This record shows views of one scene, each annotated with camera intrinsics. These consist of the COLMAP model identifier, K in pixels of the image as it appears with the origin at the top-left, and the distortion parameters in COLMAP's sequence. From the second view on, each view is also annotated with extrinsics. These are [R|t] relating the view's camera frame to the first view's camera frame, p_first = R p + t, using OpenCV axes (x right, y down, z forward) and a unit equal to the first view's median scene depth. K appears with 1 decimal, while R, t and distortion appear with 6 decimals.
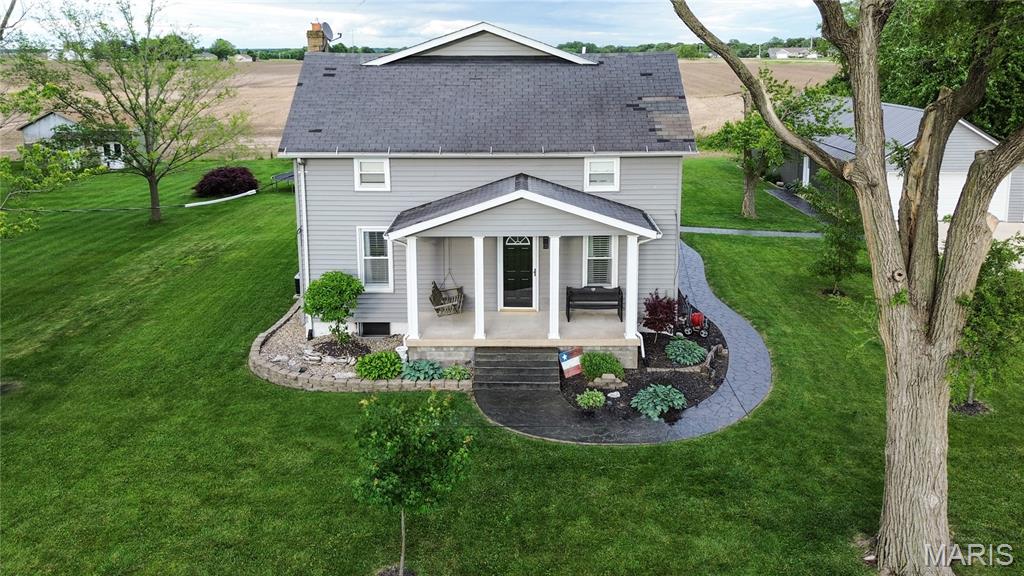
lens RADIAL K [[713.5, 0, 512.0], [0, 713.5, 288.0], [0, 0, 1]] dist [0.033006, -0.001618]
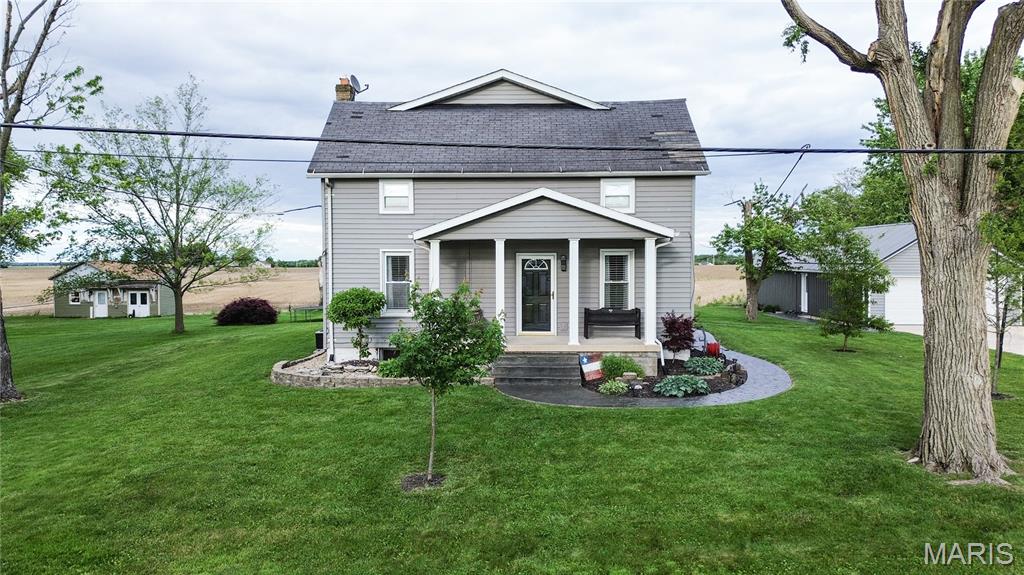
lens RADIAL K [[695.4, 0, 515.9], [0, 695.4, 301.3], [0, 0, 1]] dist [0.037164, -0.027073]
pose [[0.999933, -0.001526, -0.011440, -0.010476], [0.000238, 0.993737, -0.111740, 0.107028], [0.011538, 0.111730, 0.993672, 0.013839]]
